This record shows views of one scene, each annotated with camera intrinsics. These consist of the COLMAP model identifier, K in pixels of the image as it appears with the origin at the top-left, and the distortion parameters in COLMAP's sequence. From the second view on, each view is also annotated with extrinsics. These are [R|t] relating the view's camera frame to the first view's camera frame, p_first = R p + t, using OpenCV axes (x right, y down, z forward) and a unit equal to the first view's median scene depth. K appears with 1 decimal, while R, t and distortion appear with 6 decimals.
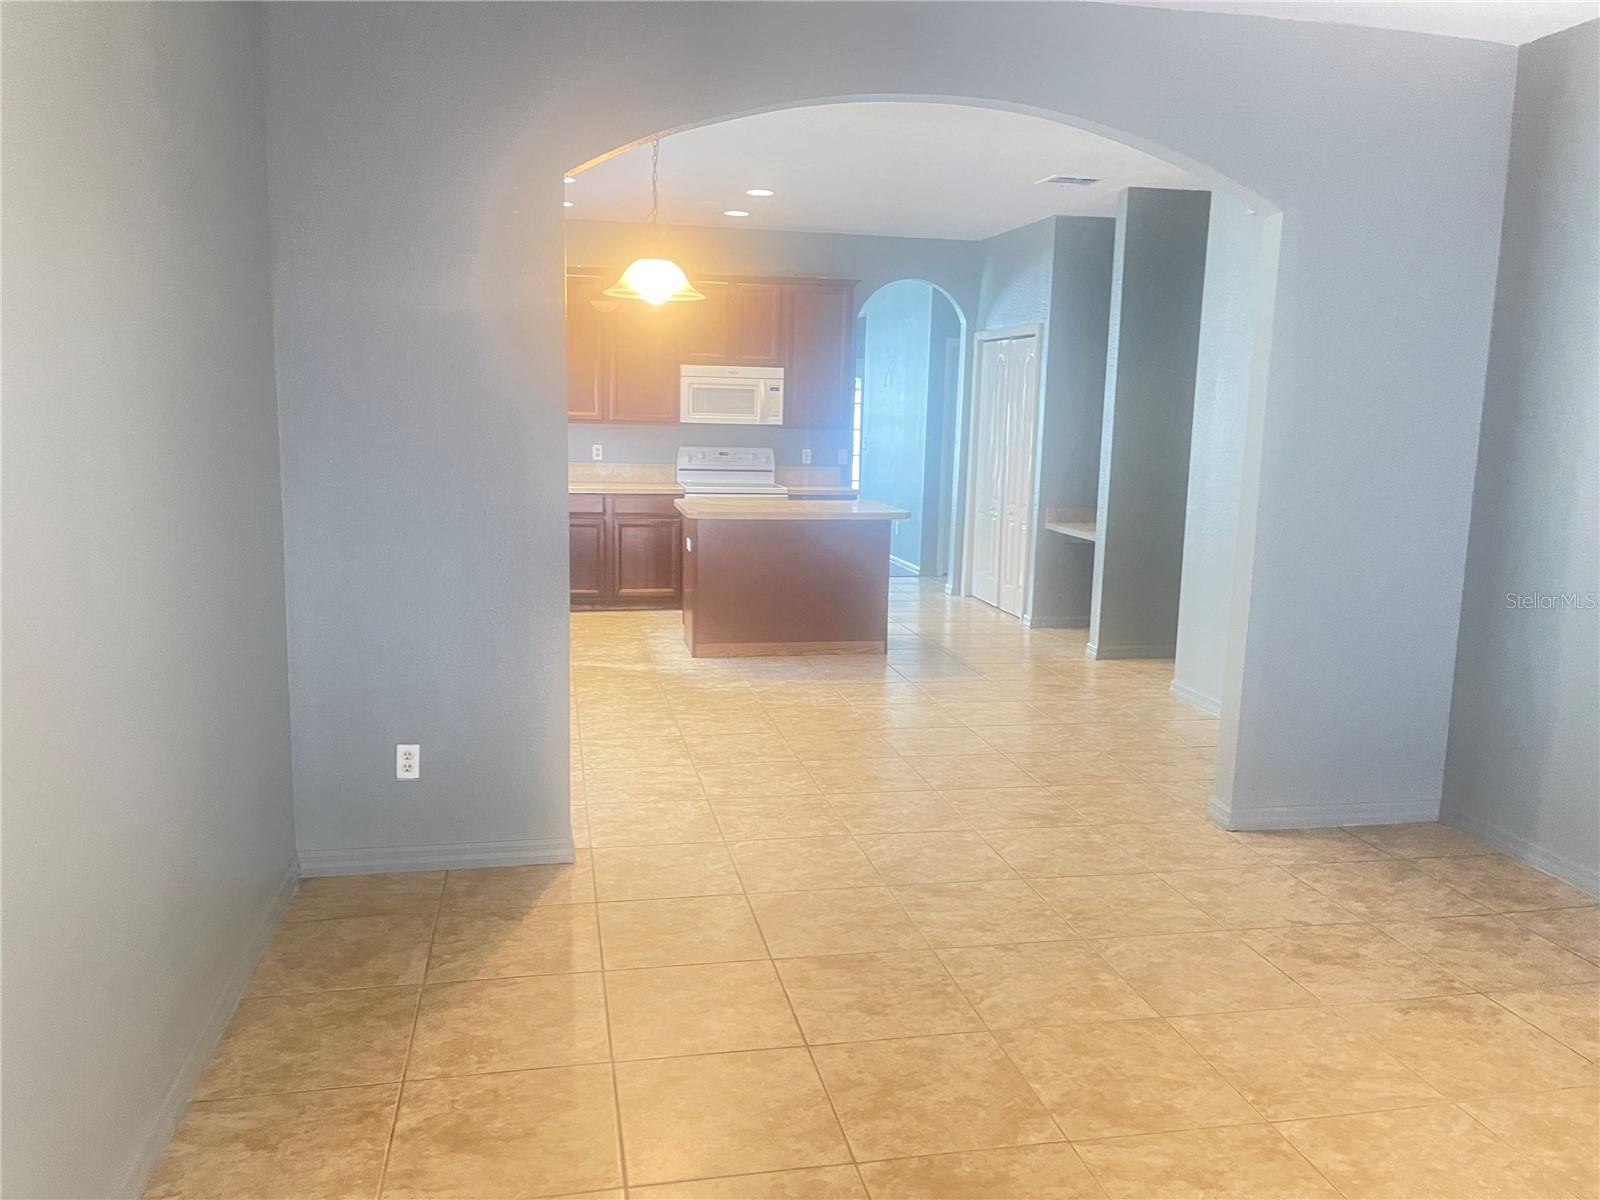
lens RADIAL K [[1212.0, 0, 799.4], [0, 1212.0, 601.0], [0, 0, 1]] dist [-0.000574, -0.000587]
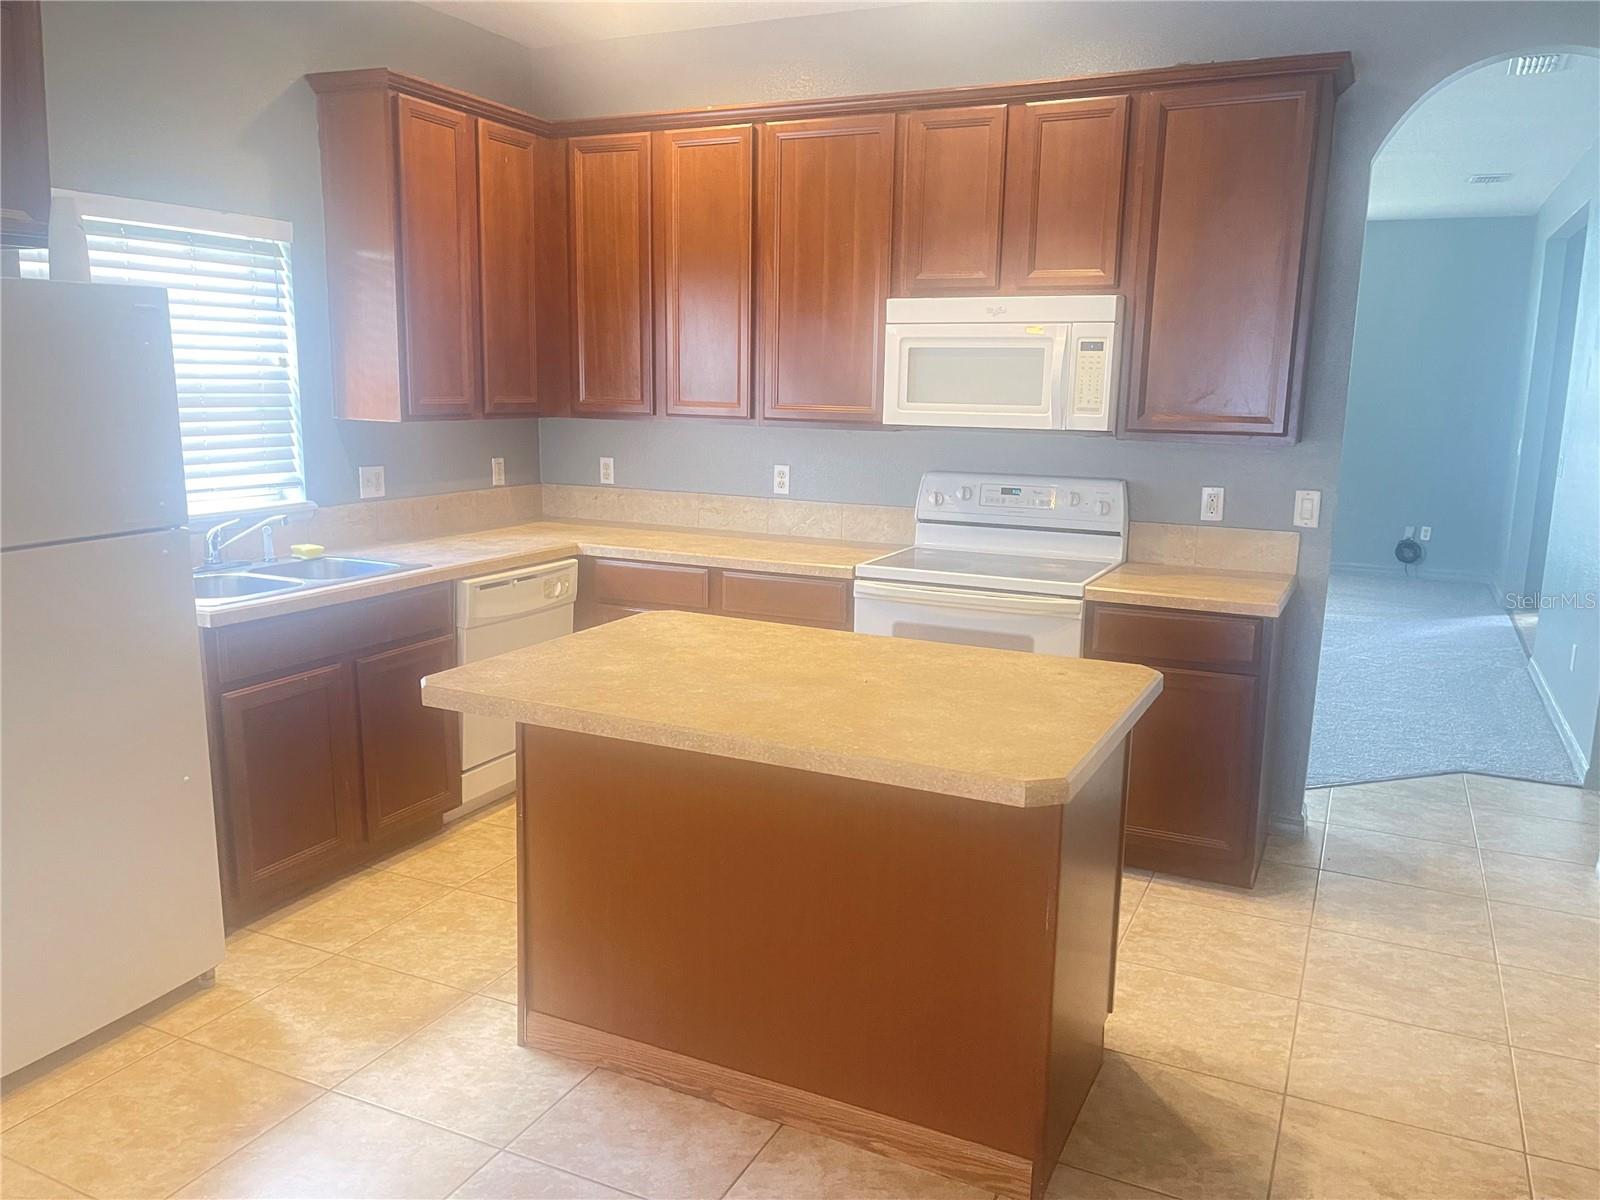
lens RADIAL K [[1212.0, 0, 800.4], [0, 1212.0, 598.7], [0, 0, 1]] dist [-0.000574, -0.000587]
pose [[0.797524, 0.092545, -0.596147, 0.158758], [-0.091499, 0.995288, 0.032101, -0.090933], [0.596309, 0.028946, 0.802233, 0.599838]]
